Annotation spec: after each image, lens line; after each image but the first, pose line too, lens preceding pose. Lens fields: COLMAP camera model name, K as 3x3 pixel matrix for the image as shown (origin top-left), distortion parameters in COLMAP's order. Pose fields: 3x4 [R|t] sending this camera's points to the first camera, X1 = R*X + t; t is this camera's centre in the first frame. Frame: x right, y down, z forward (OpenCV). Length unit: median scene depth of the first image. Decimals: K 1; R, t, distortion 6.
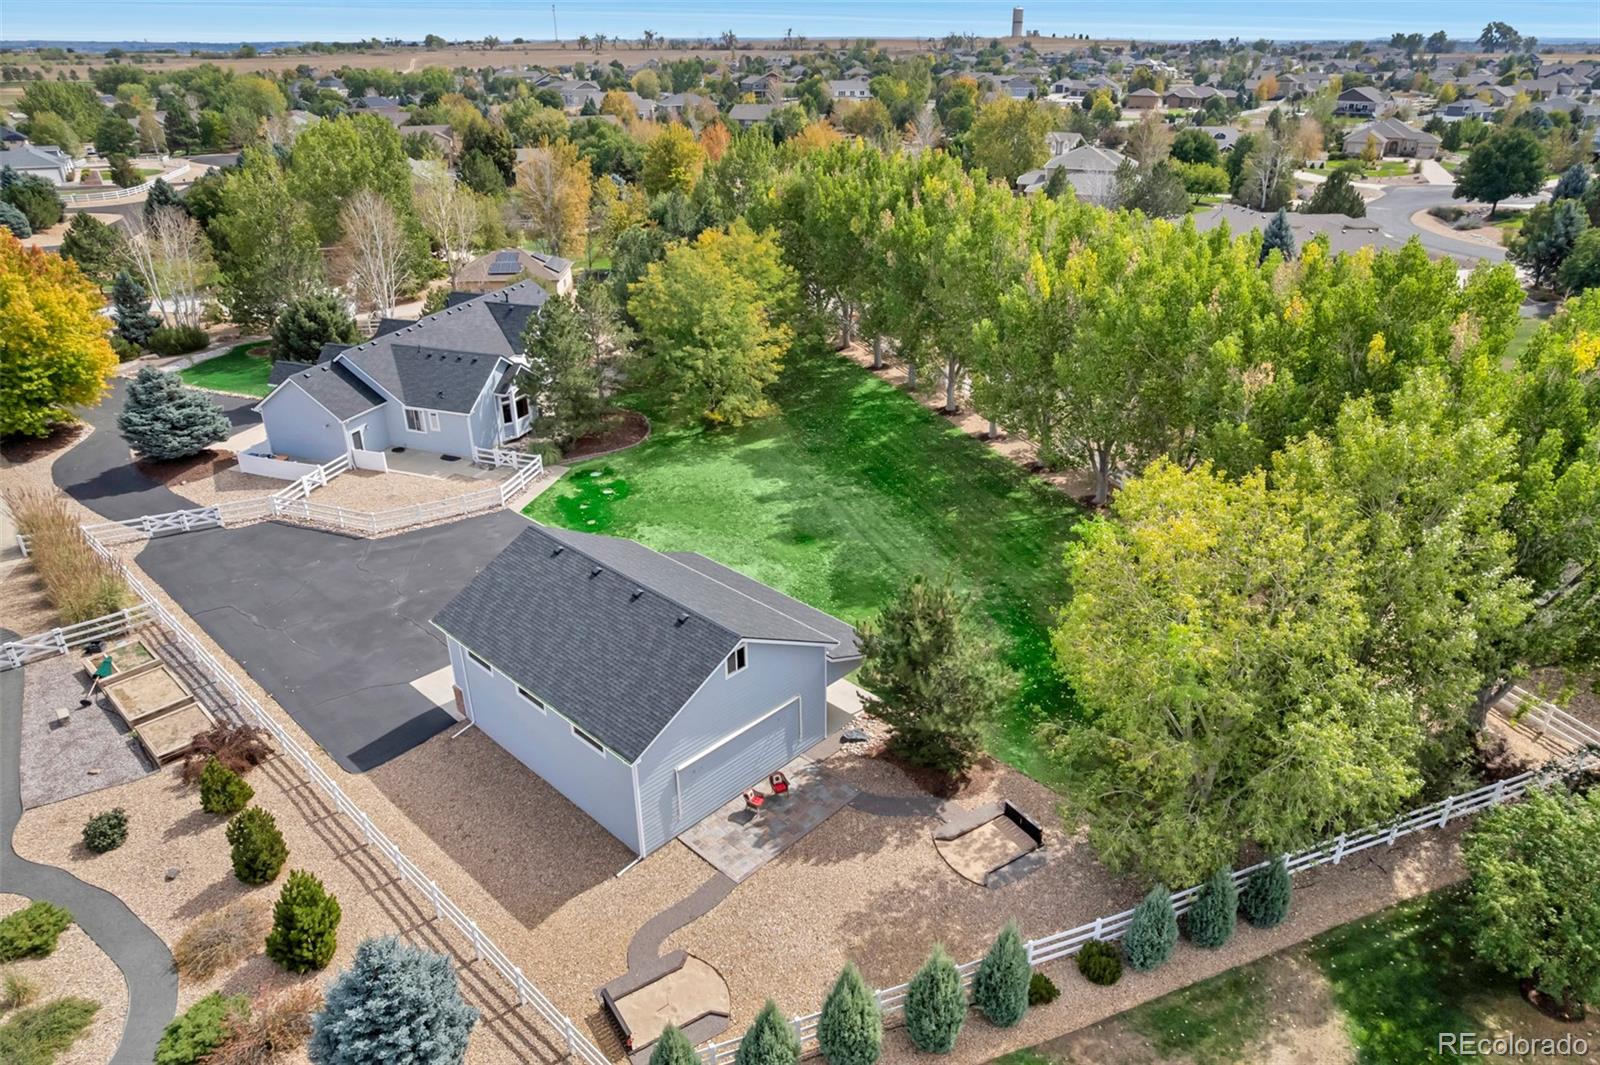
lens RADIAL K [[1026.4, 0, 800.0], [0, 1026.4, 532.5], [0, 0, 1]] dist [-0.077837, 0.064816]
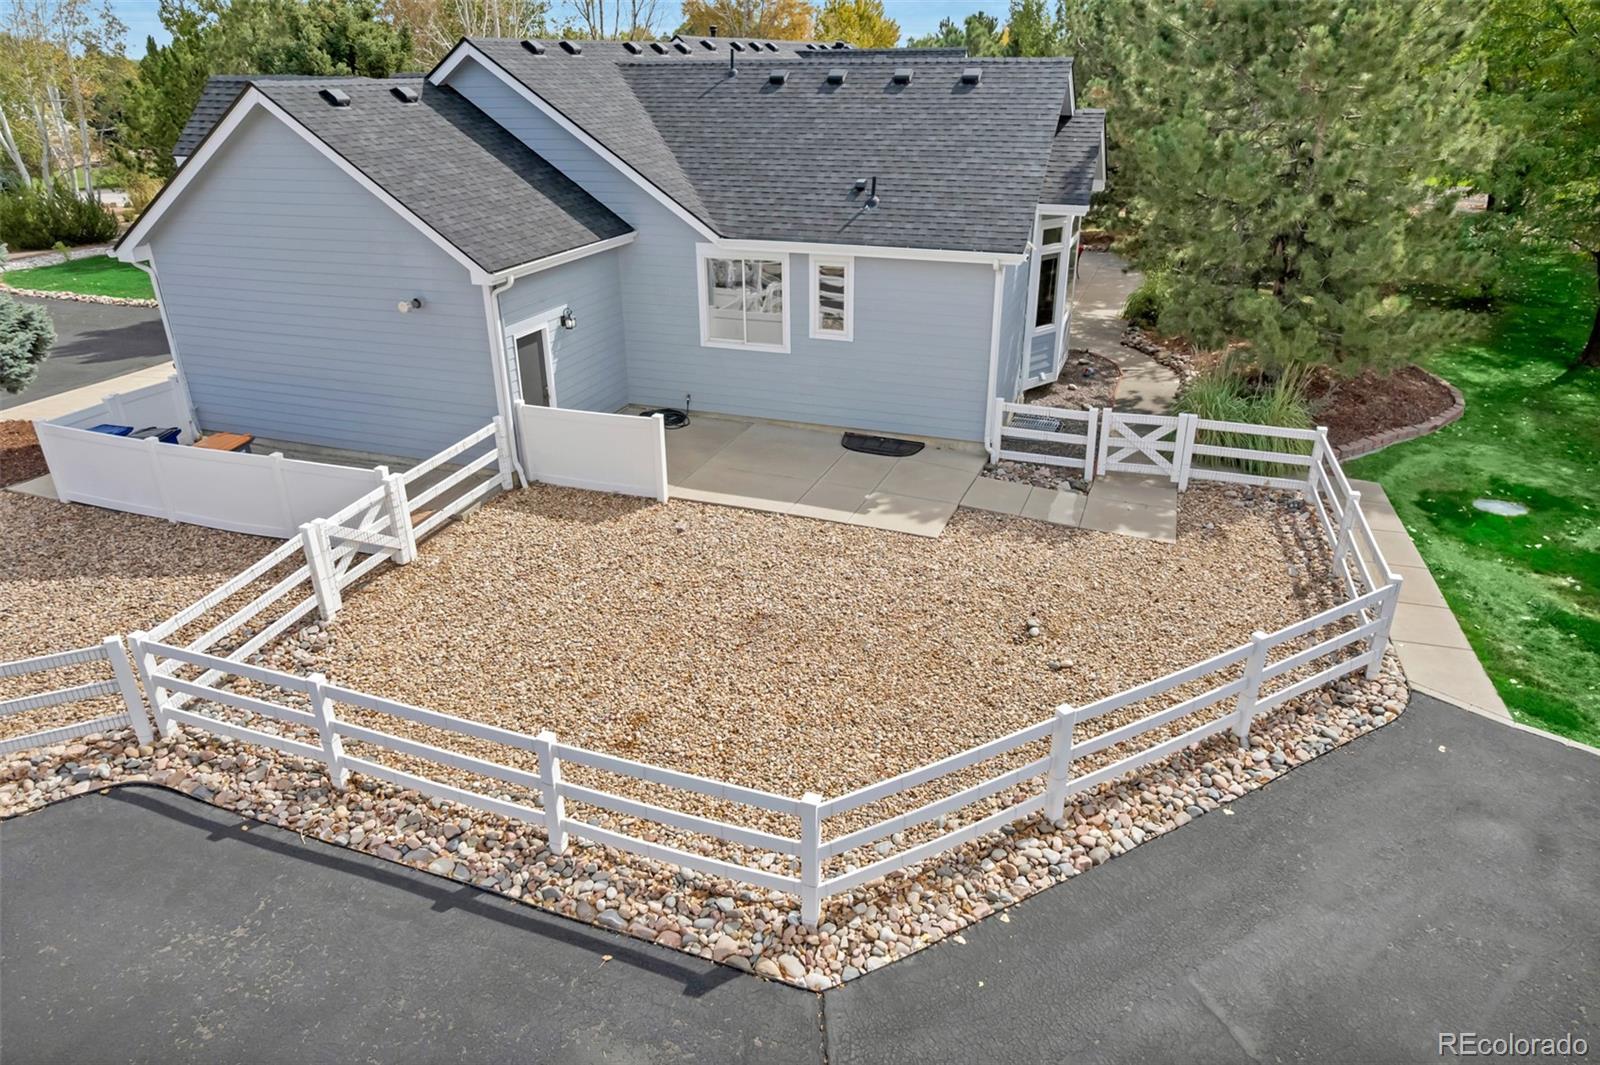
lens RADIAL K [[1026.4, 0, 800.0], [0, 1026.4, 532.5], [0, 0, 1]] dist [-0.077837, 0.064816]
pose [[0.999981, -0.002596, -0.005593, -0.372517], [0.002457, 0.999695, -0.024587, -0.045554], [0.005655, 0.024572, 0.999682, 0.757790]]
